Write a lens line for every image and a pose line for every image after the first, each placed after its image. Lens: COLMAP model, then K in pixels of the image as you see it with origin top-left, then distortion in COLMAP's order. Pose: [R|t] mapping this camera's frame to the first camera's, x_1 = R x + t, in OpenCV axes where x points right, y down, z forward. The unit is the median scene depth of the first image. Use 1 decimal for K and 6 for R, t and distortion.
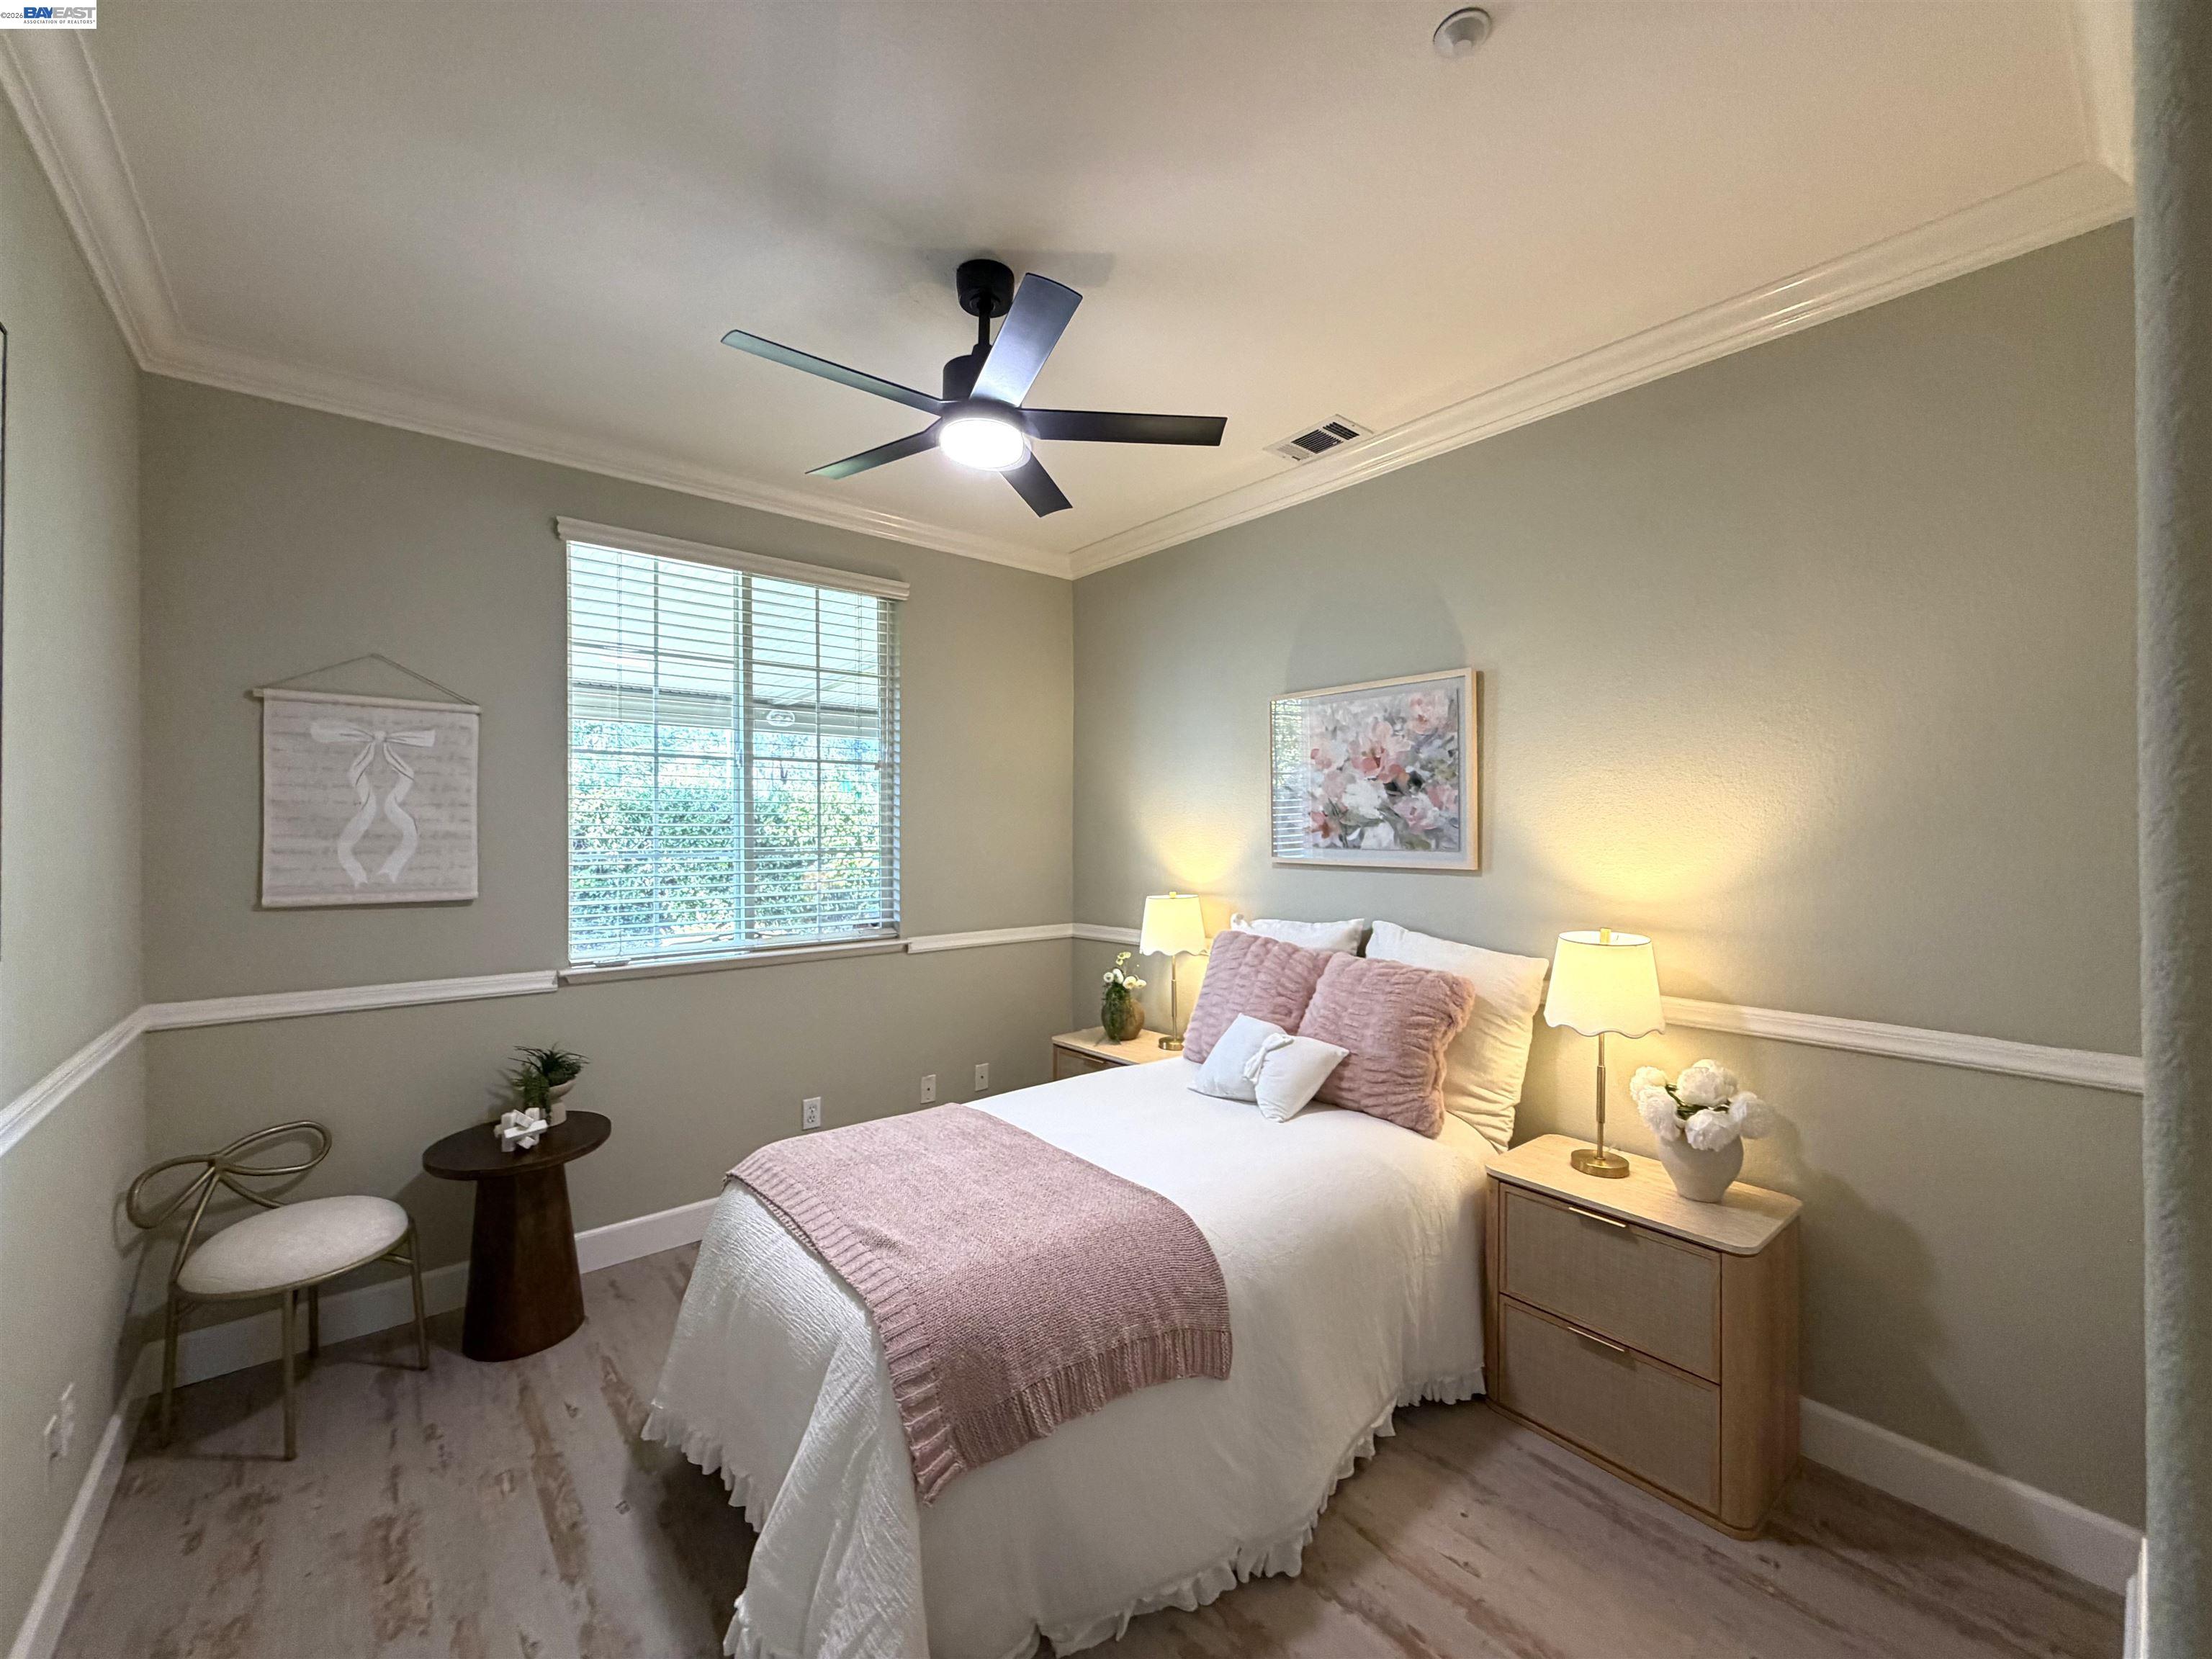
lens RADIAL K [[880.1, 0, 1103.6], [0, 880.1, 834.2], [0, 0, 1]] dist [0.000137, -0.000091]
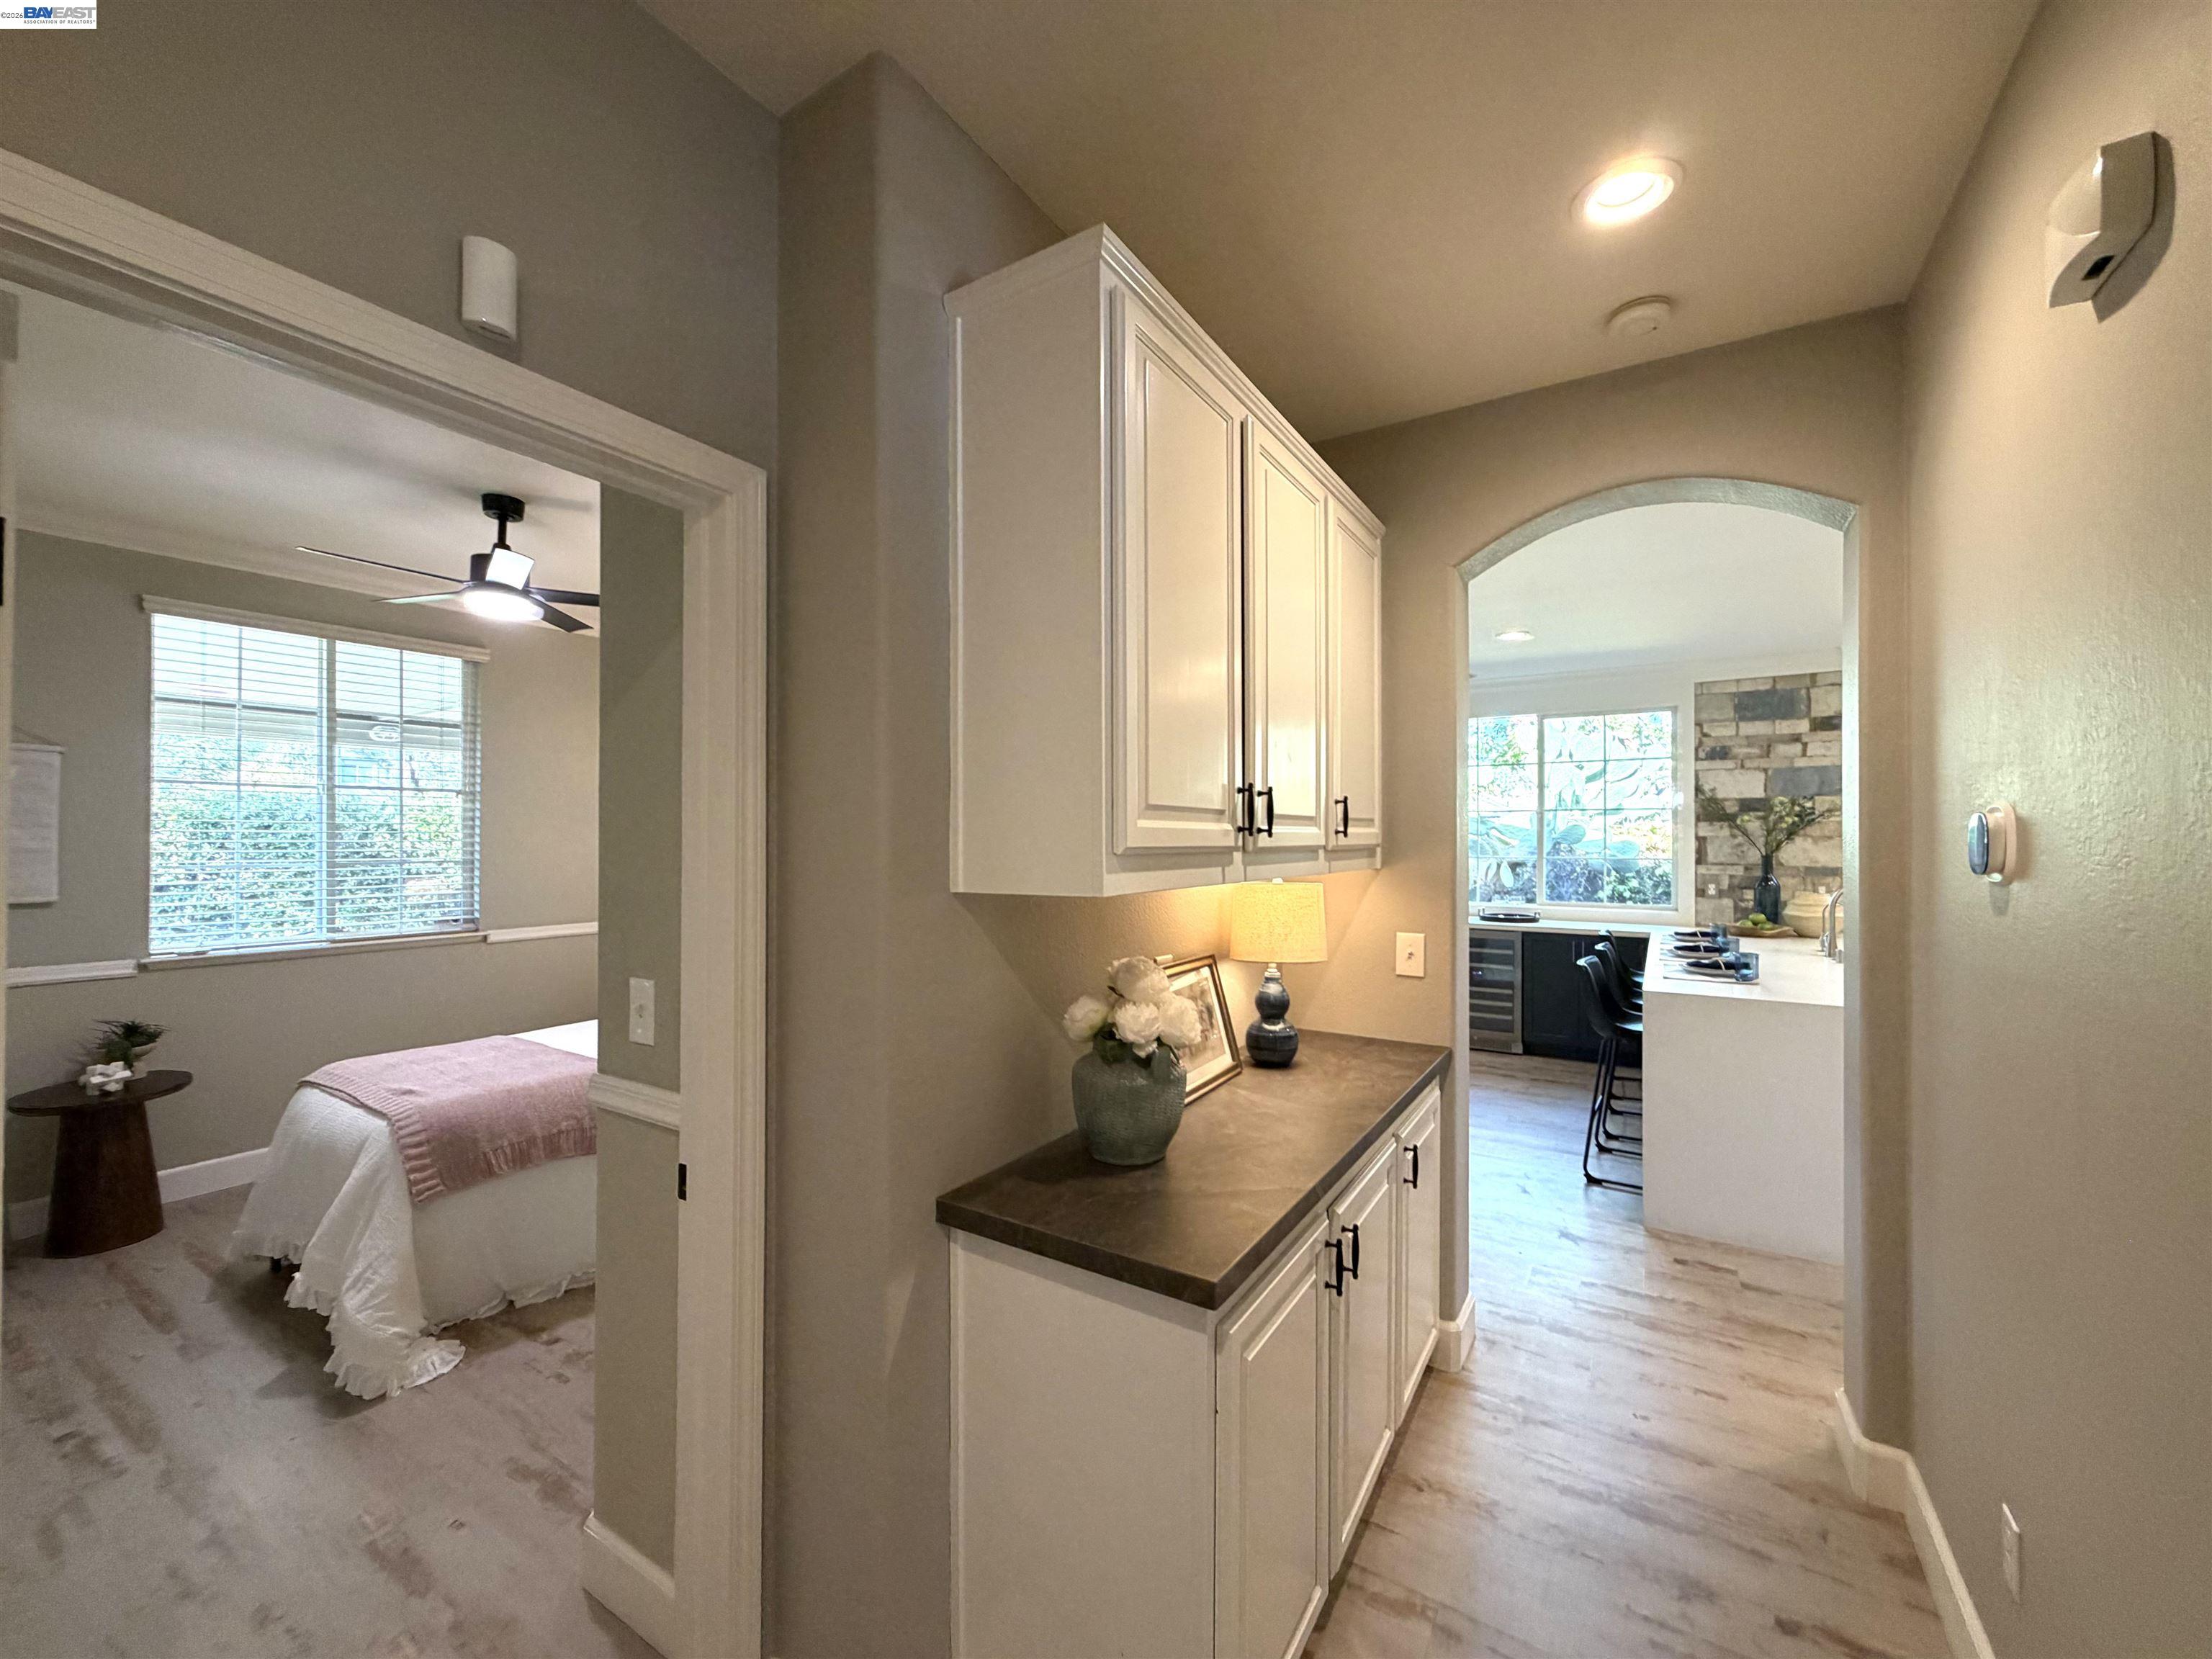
lens RADIAL K [[880.1, 0, 1103.6], [0, 880.1, 834.2], [0, 0, 1]] dist [0.000137, -0.000091]
pose [[0.951680, 0.003443, 0.307072, 0.295826], [-0.000056, 0.999939, -0.011040, -0.007809], [-0.307091, 0.010490, 0.951622, -0.604314]]
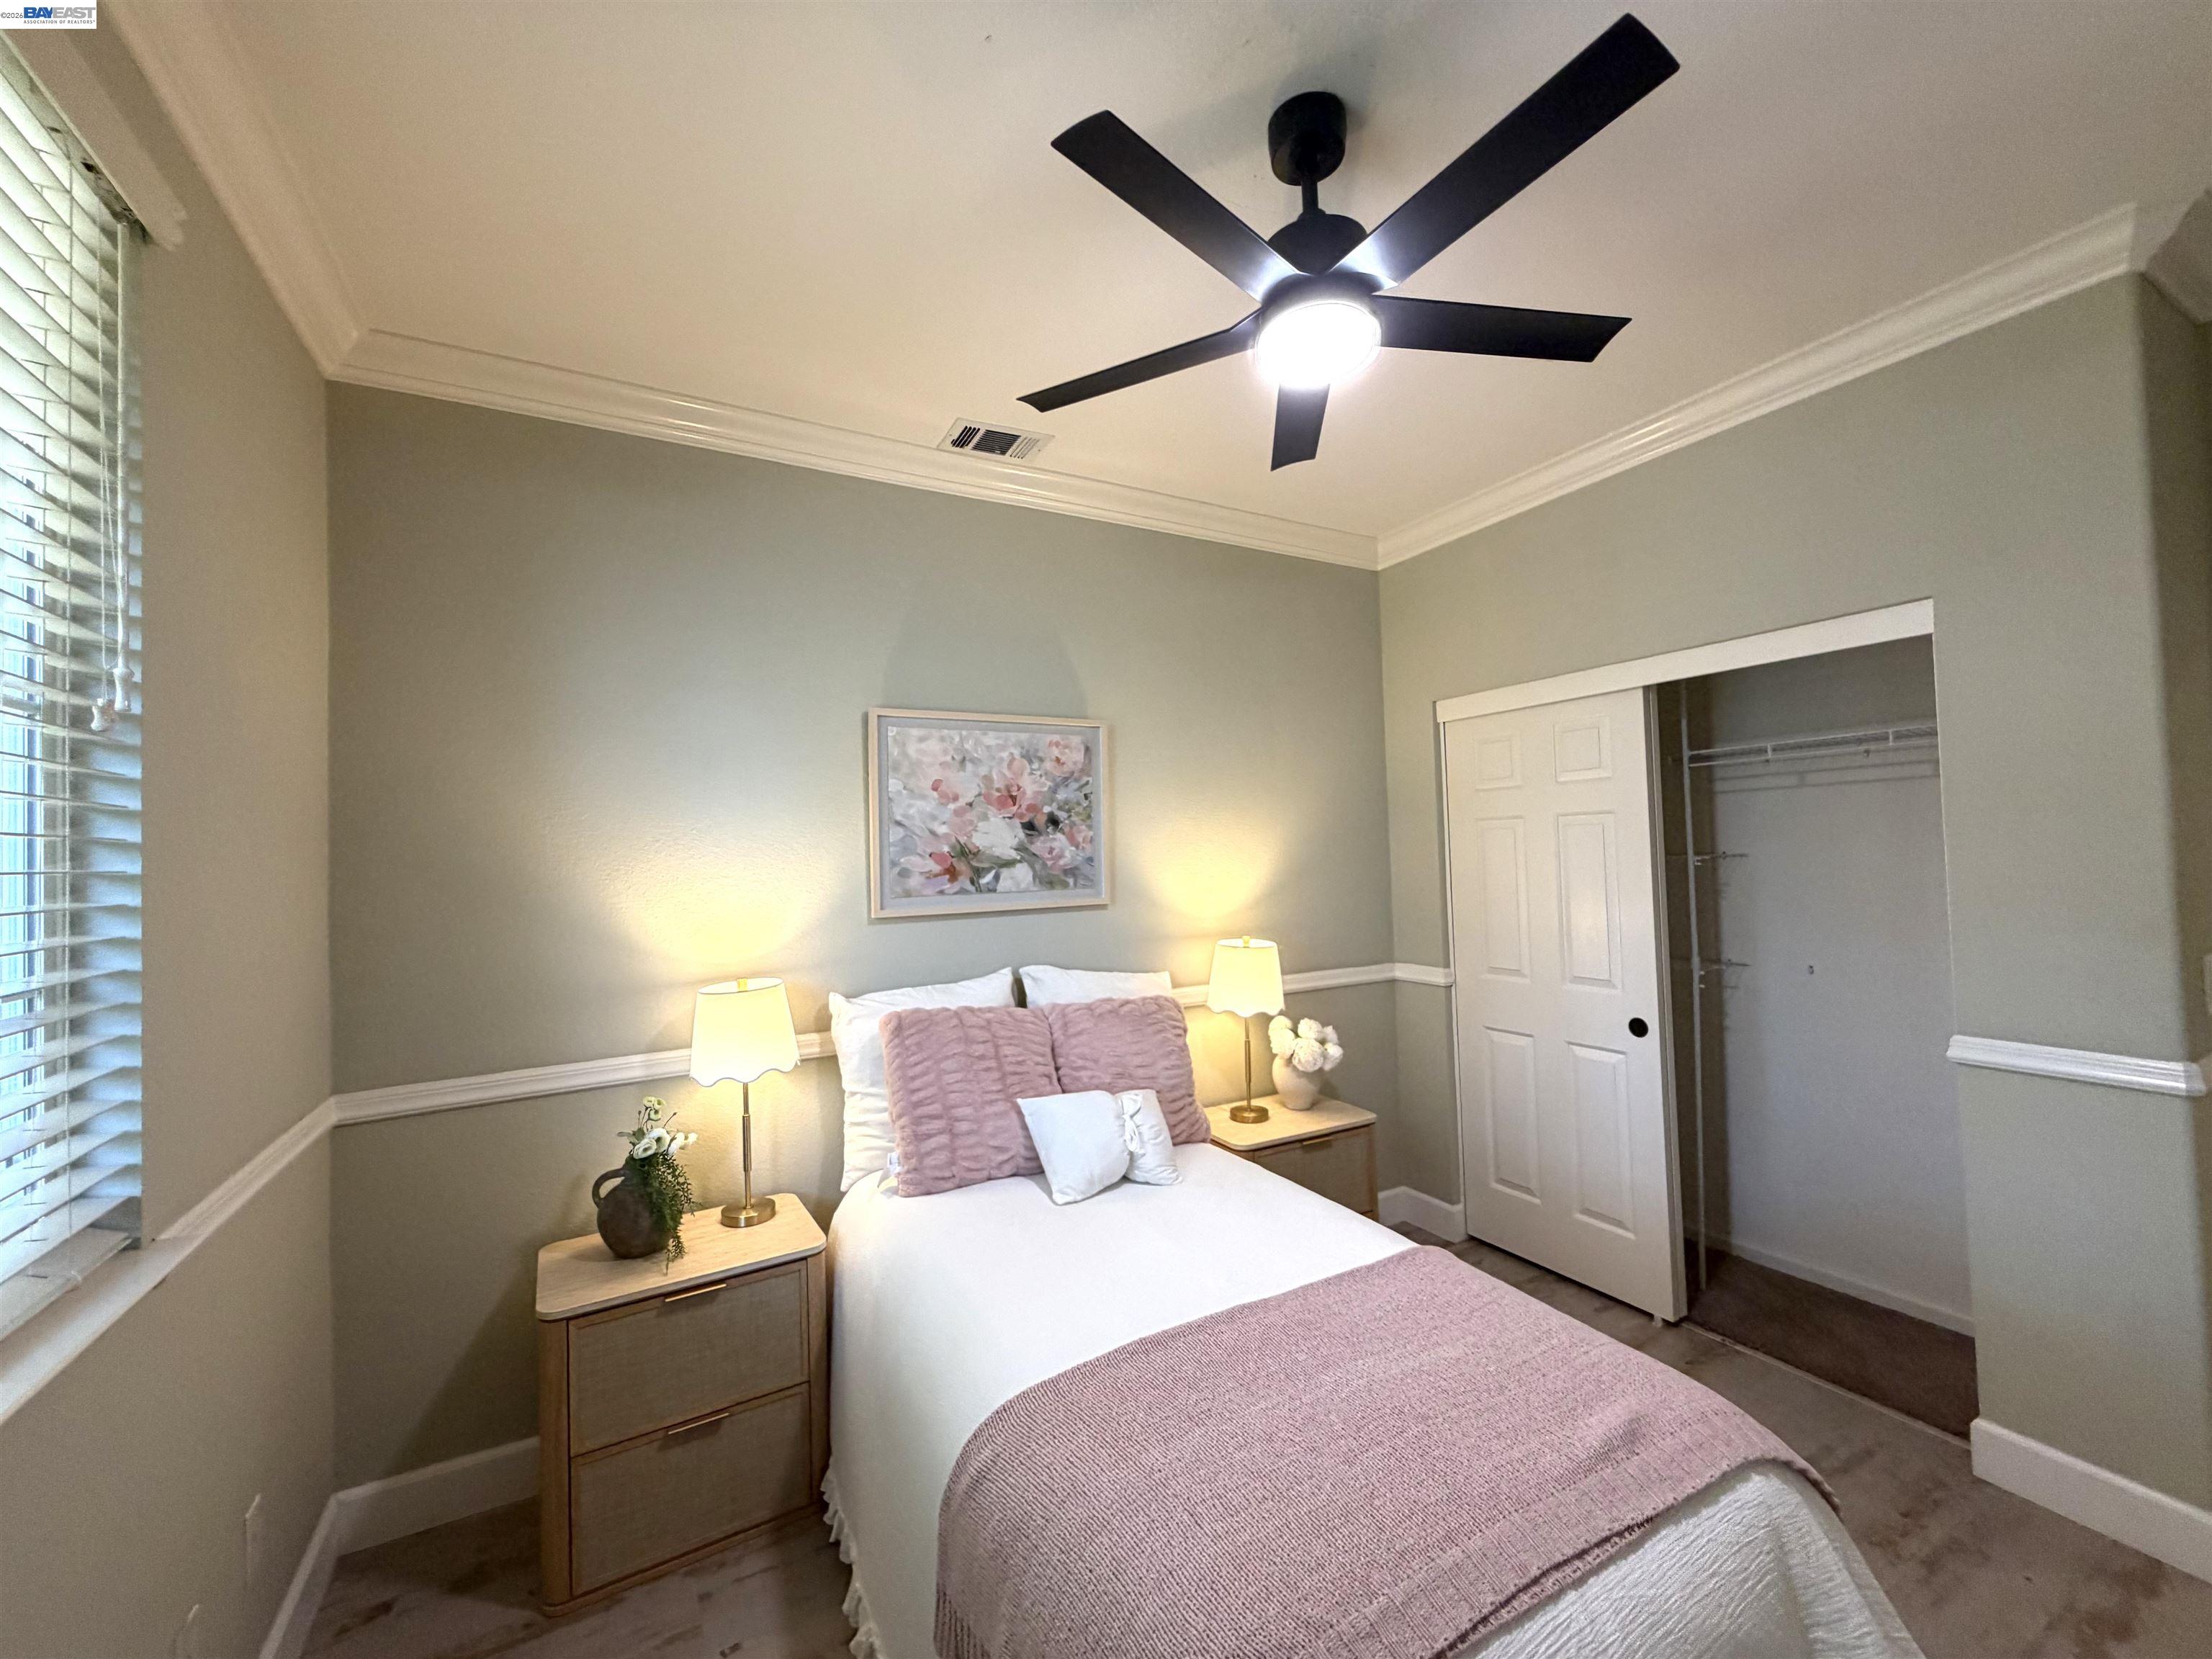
lens RADIAL K [[880.1, 0, 1103.6], [0, 880.1, 834.2], [0, 0, 1]] dist [0.000137, -0.000091]
pose [[0.194886, 0.019553, 0.980631, -0.623669], [0.038112, 0.998895, -0.027491, -0.015351], [-0.980085, 0.042732, 0.193926, 0.743521]]
